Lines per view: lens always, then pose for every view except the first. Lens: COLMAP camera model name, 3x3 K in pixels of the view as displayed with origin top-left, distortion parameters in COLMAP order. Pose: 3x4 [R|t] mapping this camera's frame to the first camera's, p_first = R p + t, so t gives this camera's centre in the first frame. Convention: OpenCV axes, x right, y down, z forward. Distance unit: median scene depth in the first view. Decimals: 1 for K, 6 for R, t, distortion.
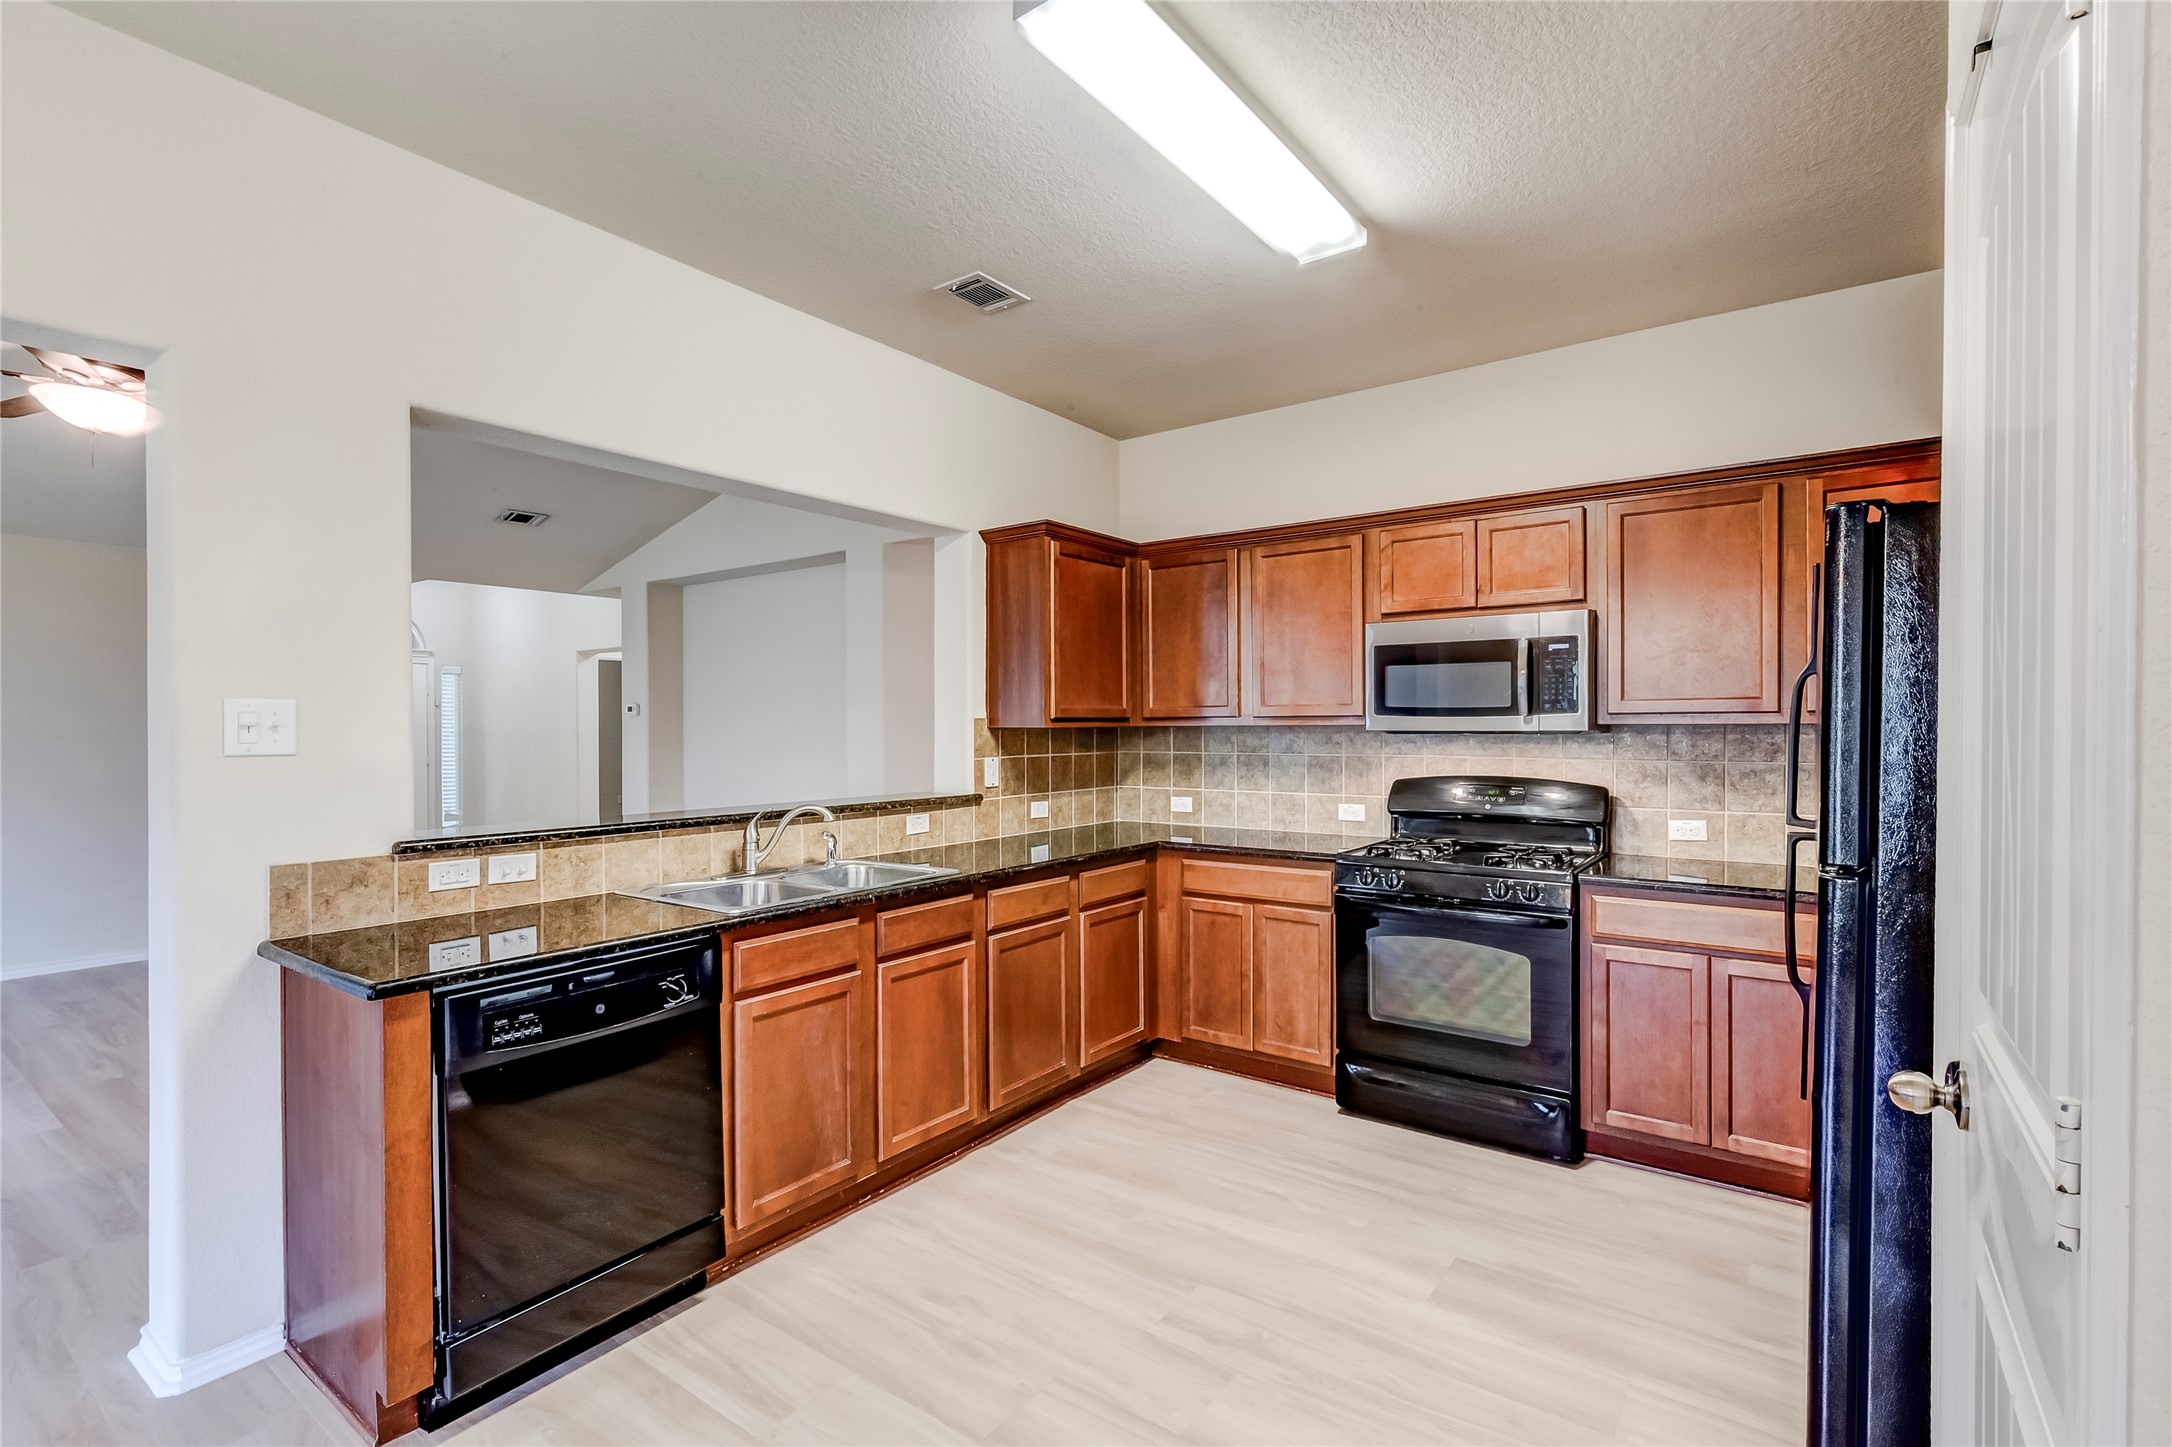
lens RADIAL K [[995.4, 0, 1086.0], [0, 995.4, 723.5], [0, 0, 1]] dist [0.008793, 0.000073]
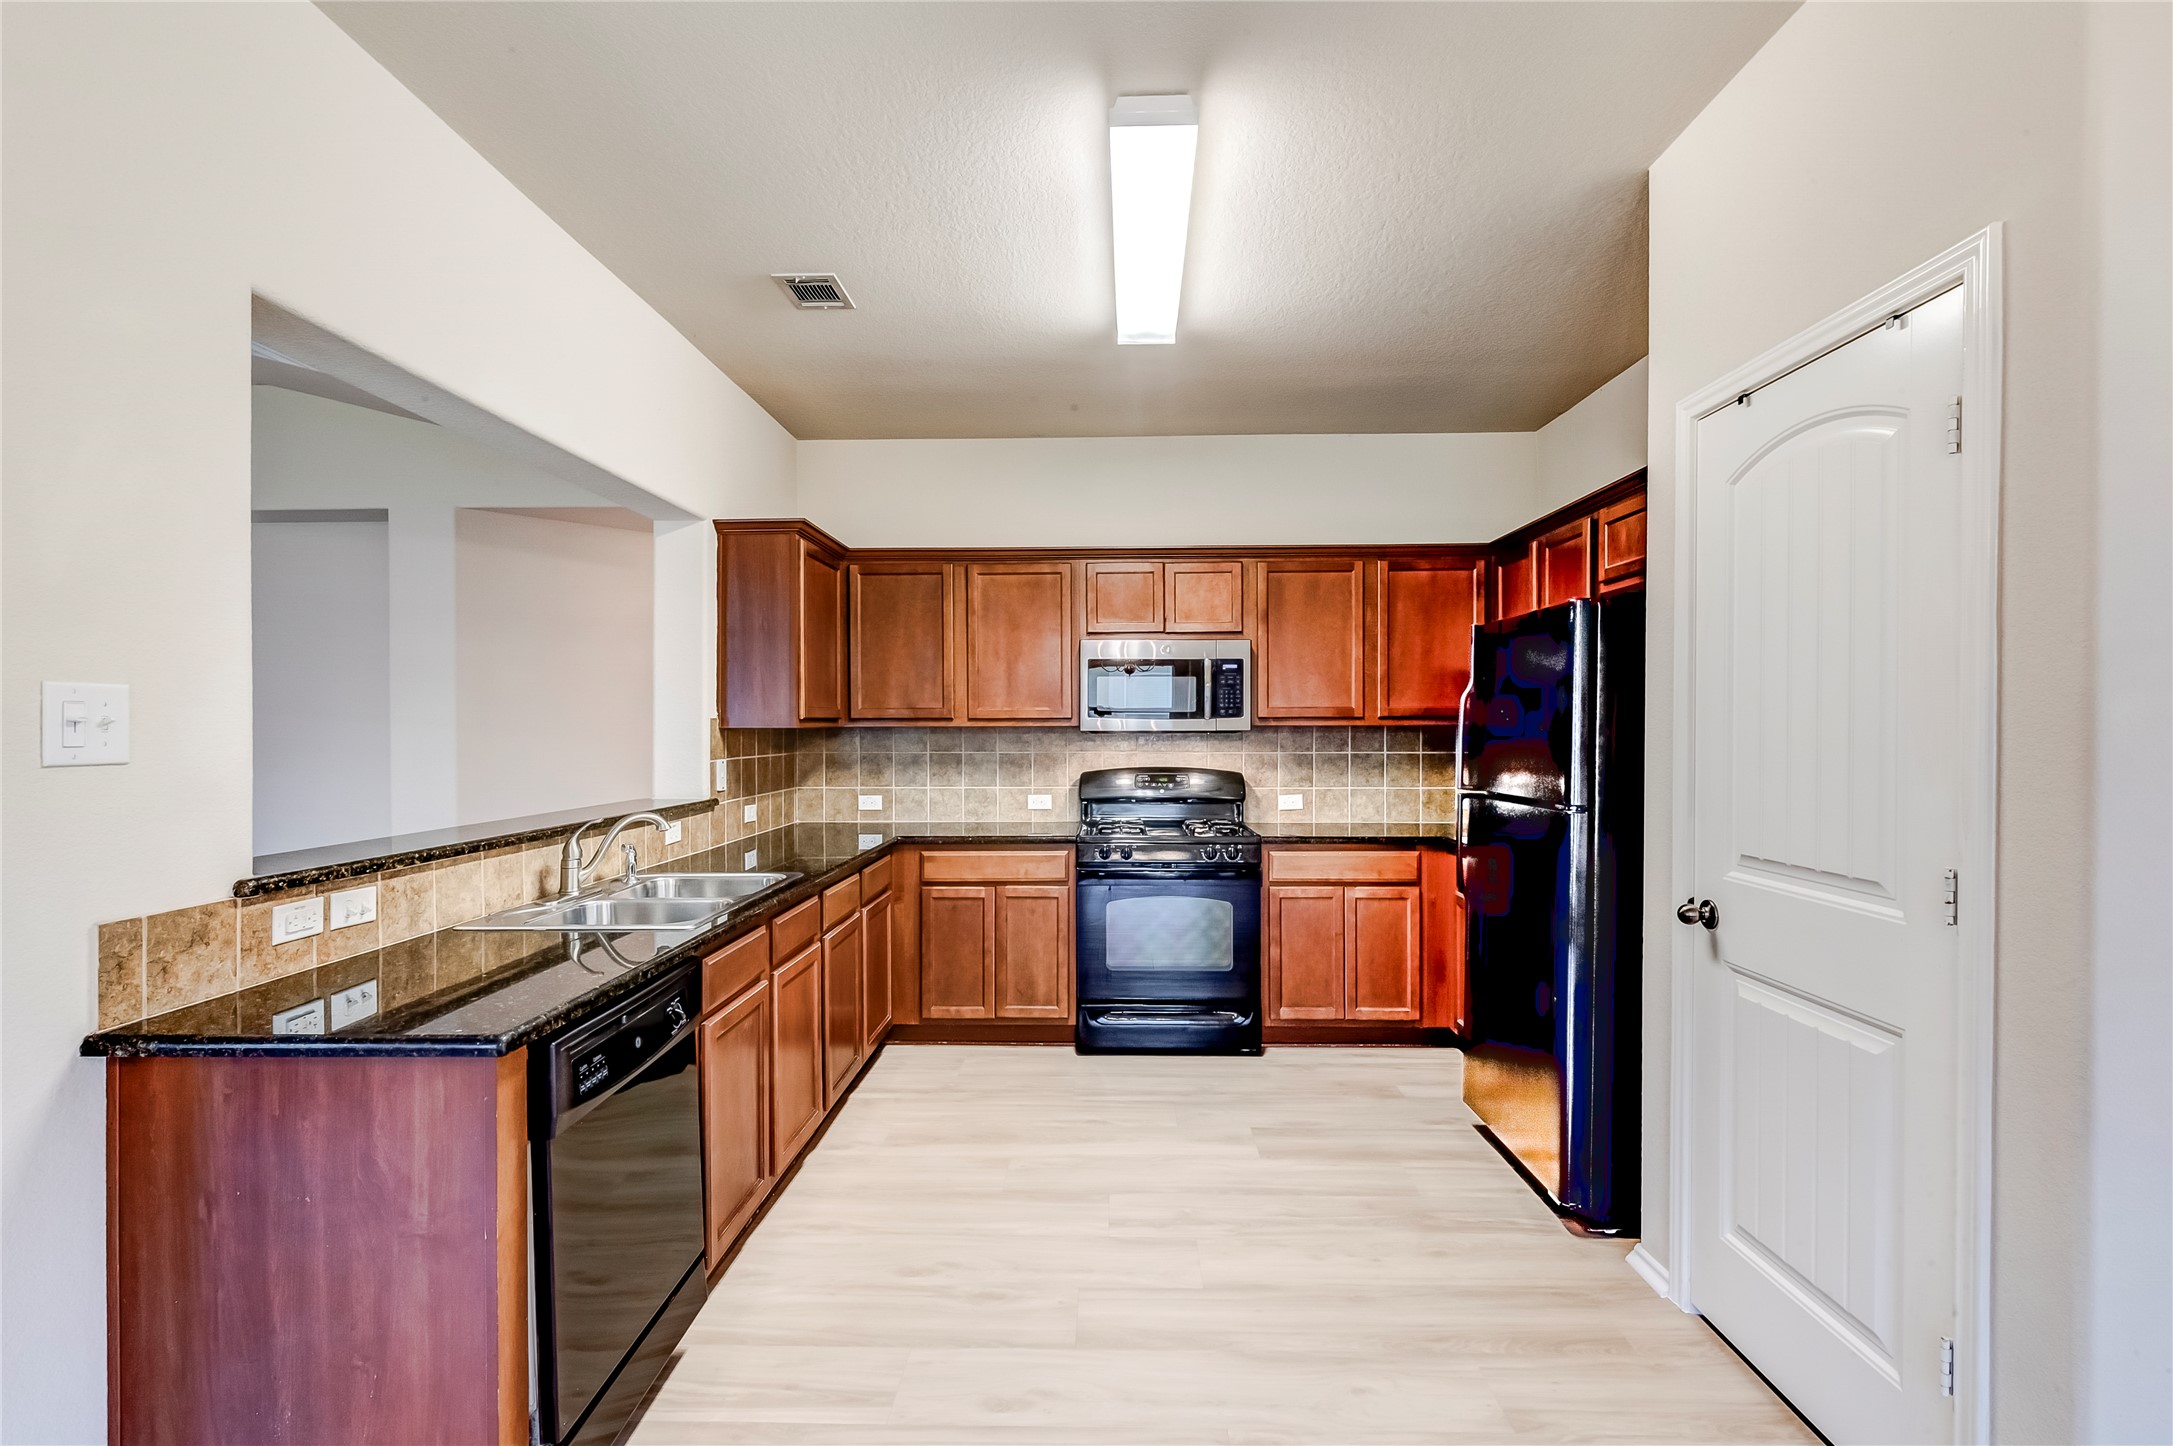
lens RADIAL K [[995.8, 0, 1086.5], [0, 995.8, 723.0], [0, 0, 1]] dist [0.008793, 0.000073]
pose [[0.821769, 0.003714, 0.569808, -0.428339], [-0.001718, 0.999990, -0.004039, 0.003027], [-0.569818, 0.002340, 0.821768, 0.027369]]
